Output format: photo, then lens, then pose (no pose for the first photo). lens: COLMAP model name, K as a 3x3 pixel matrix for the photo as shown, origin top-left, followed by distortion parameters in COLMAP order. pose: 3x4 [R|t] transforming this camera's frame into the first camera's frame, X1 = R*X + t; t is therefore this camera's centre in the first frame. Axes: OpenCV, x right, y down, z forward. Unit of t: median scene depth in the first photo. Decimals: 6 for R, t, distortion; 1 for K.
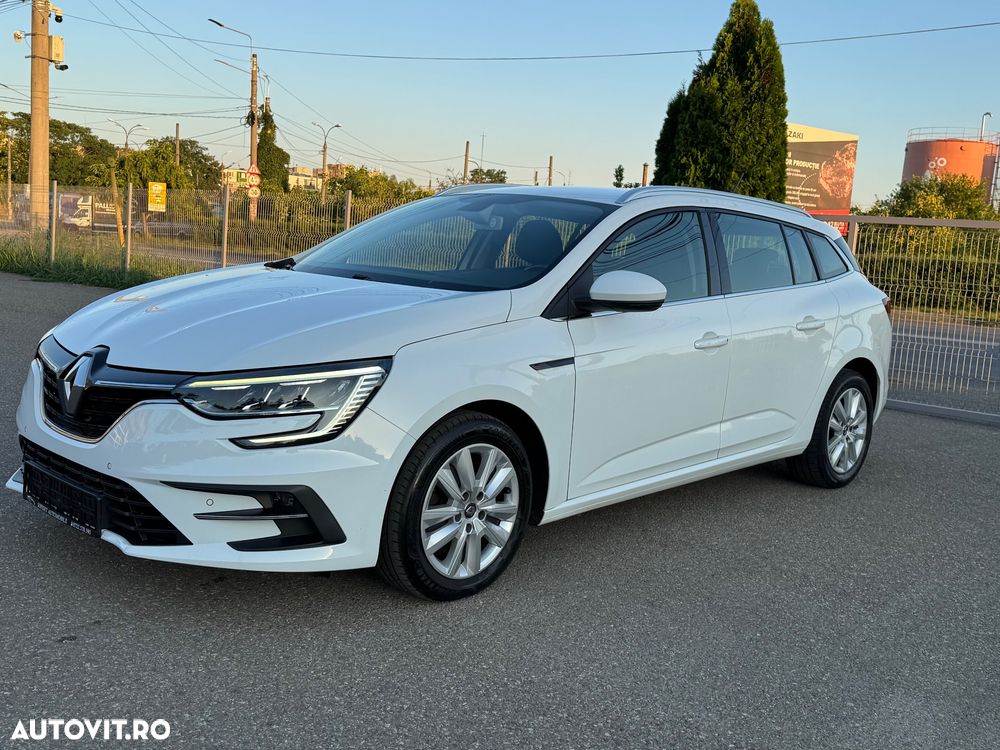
lens RADIAL K [[993.6, 0, 499.3], [0, 993.6, 375.5], [0, 0, 1]] dist [0.170951, -0.339280]
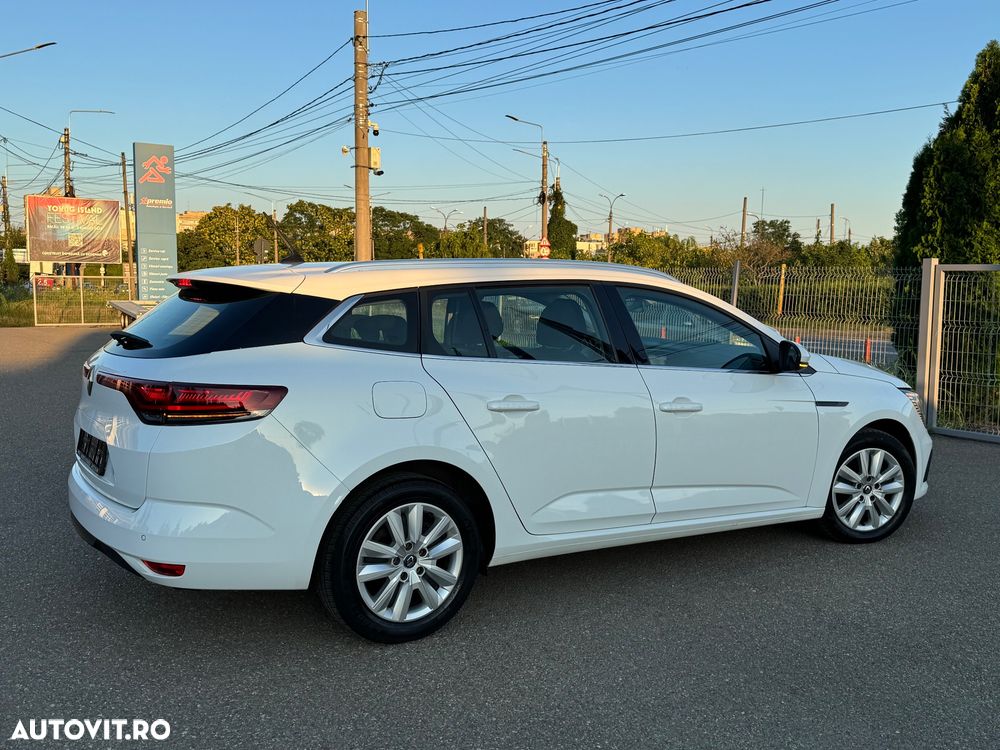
lens RADIAL K [[924.4, 0, 504.3], [0, 924.4, 375.3], [0, 0, 1]] dist [0.157749, -0.296060]
pose [[0.956255, -0.026926, -0.291291, 0.048558], [0.012702, 0.998638, -0.050612, -0.013763], [0.292257, 0.044698, 0.955295, 0.000023]]
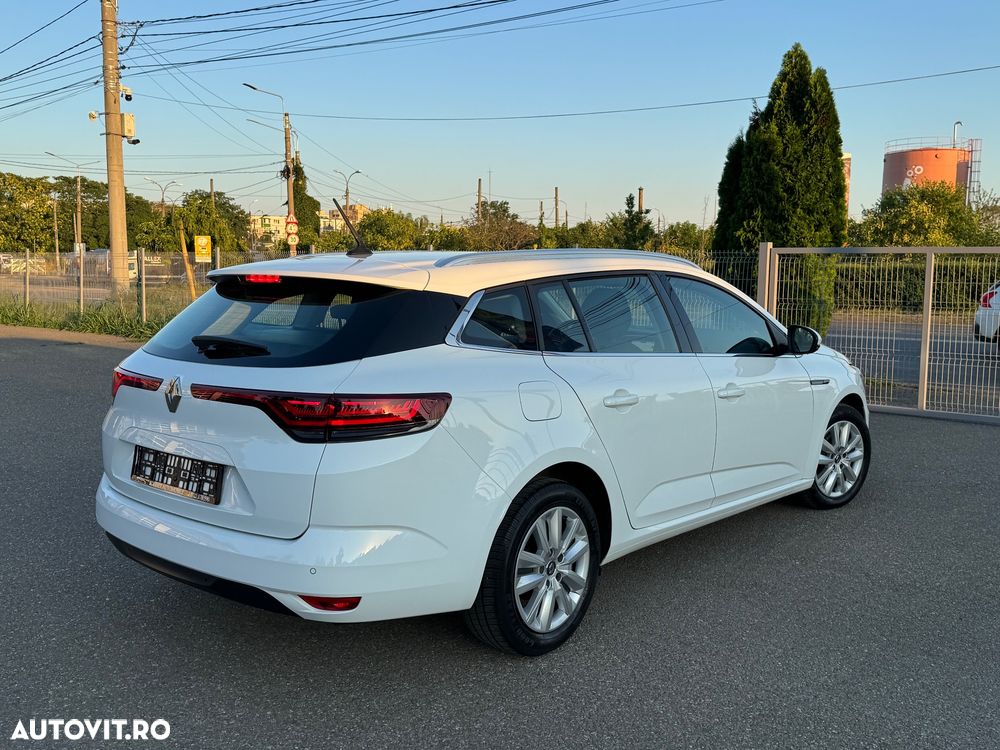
lens RADIAL K [[924.4, 0, 499.8], [0, 924.4, 375.1], [0, 0, 1]] dist [0.164676, -0.331002]
pose [[0.998138, -0.060402, -0.008441, -0.087740], [0.060259, 0.998050, -0.016307, -0.026057], [0.009409, 0.015768, 0.999831, -0.008866]]
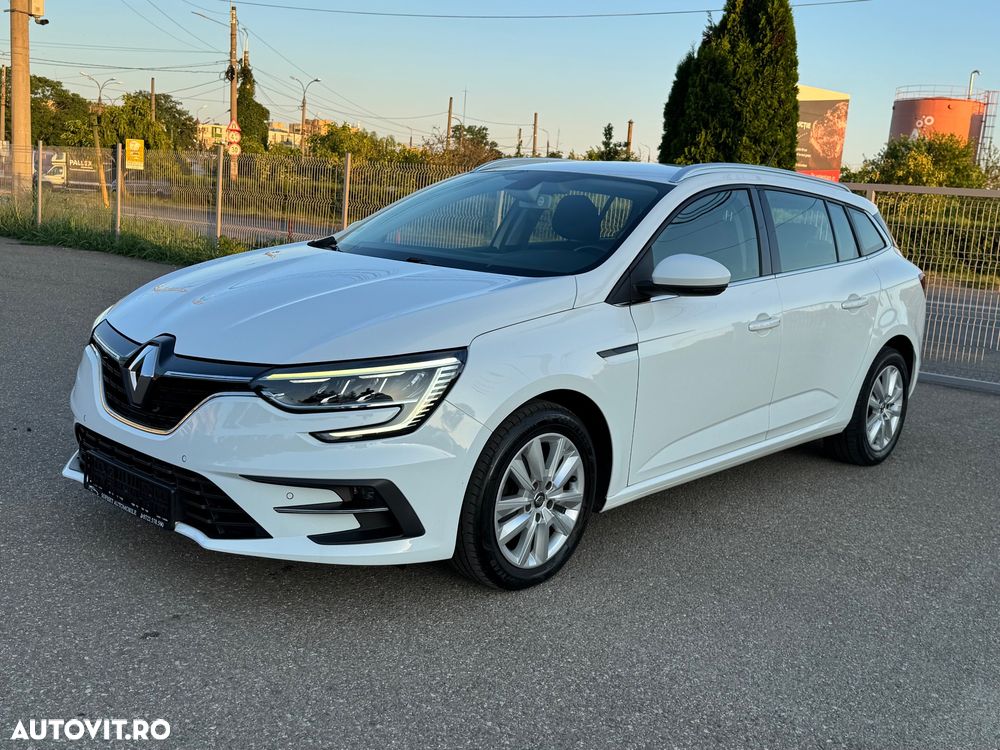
lens RADIAL K [[1000.8, 0, 499.3], [0, 1000.8, 378.8], [0, 0, 1]] dist [0.175717, -0.370758]
pose [[0.999809, -0.001300, 0.019513, -0.026285], [0.000466, 0.999087, 0.042716, -0.008292], [-0.019551, -0.042699, 0.998897, 0.002117]]
